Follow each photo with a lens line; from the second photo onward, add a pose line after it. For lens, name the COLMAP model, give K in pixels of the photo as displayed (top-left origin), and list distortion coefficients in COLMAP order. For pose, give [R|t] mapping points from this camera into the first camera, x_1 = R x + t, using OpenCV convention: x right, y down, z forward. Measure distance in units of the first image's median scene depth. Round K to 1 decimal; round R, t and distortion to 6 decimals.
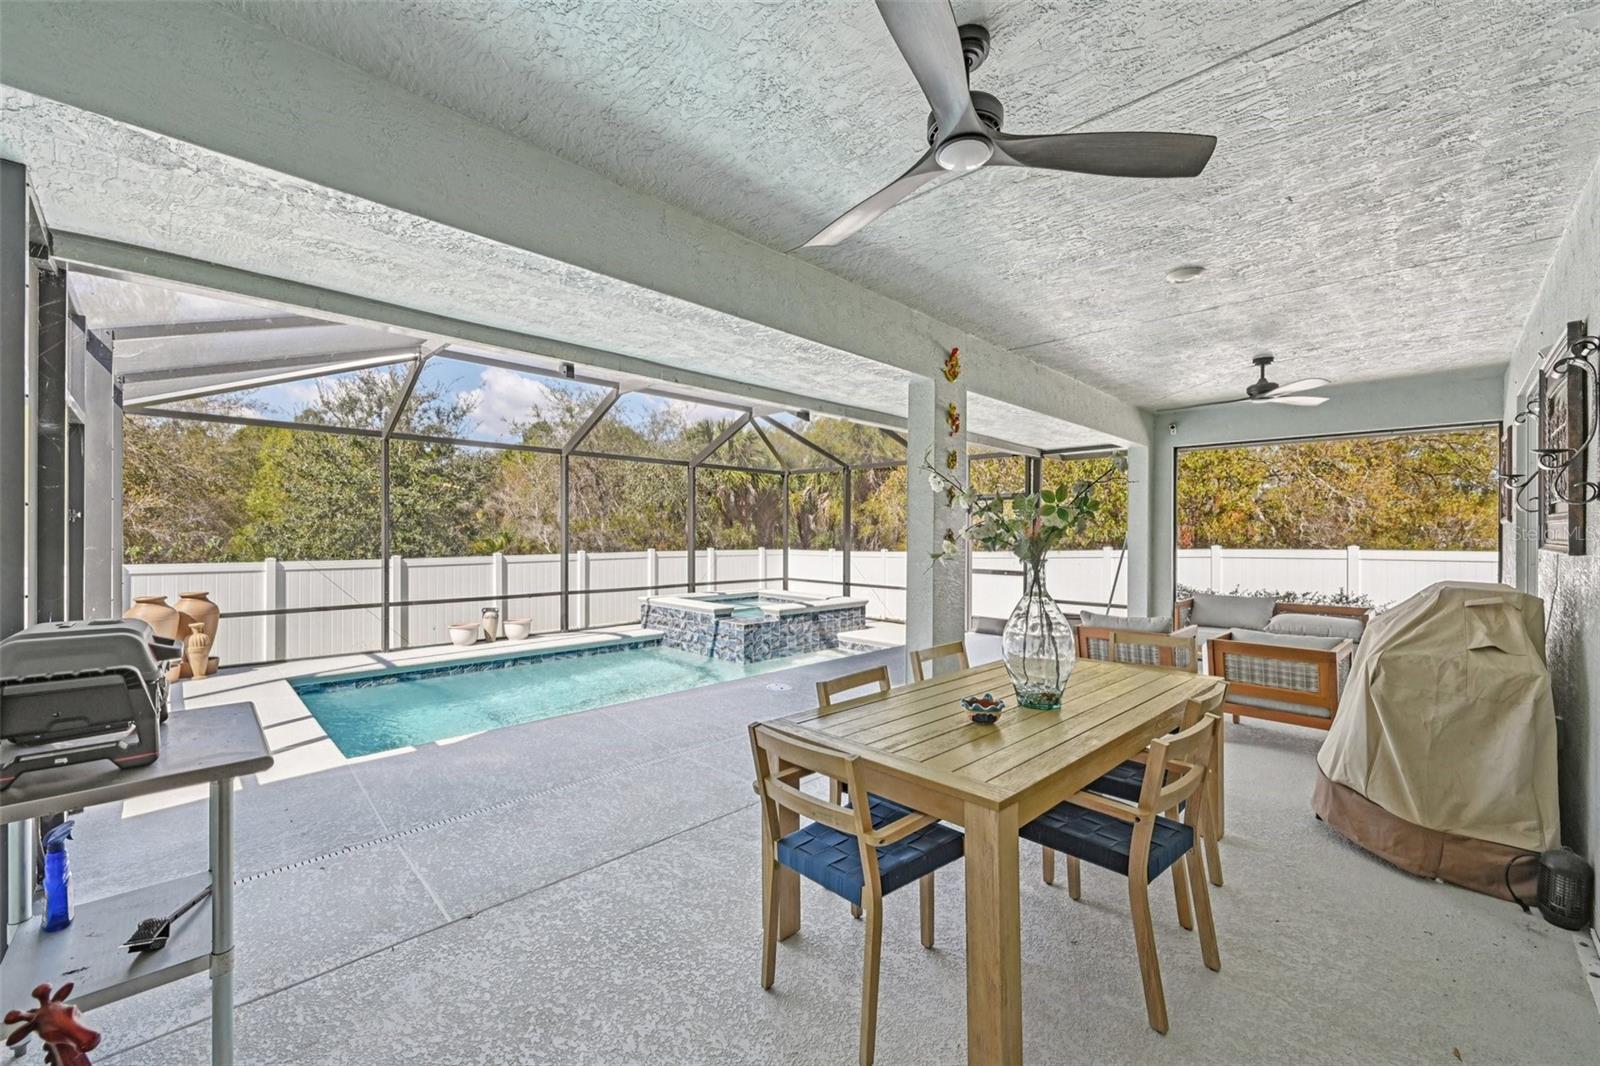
lens RADIAL K [[638.6, 0, 794.4], [0, 638.6, 530.0], [0, 0, 1]] dist [-0.003442, 0.000403]
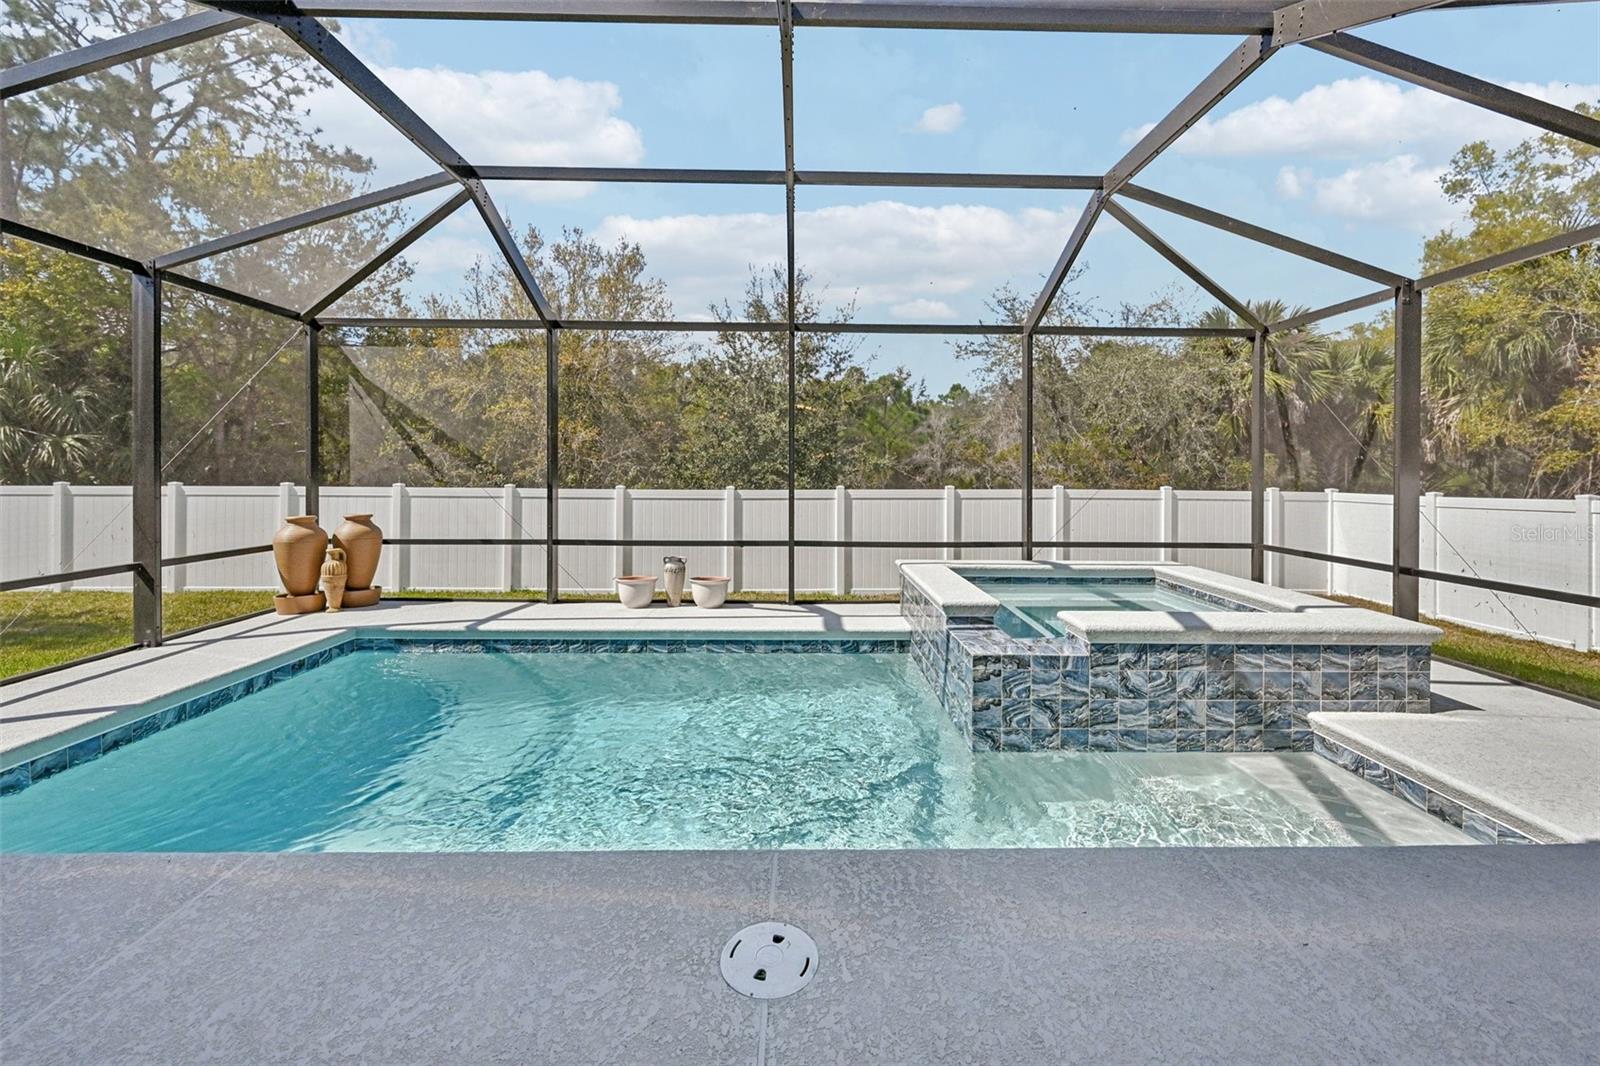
lens RADIAL K [[668.5, 0, 800.2], [0, 668.5, 469.0], [0, 0, 1]] dist [-0.003267, -0.000189]
pose [[0.723080, -0.002699, -0.690759, 0.128684], [-0.000103, 0.999992, -0.004014, 0.028821], [0.690764, 0.002974, 0.723074, 0.569810]]
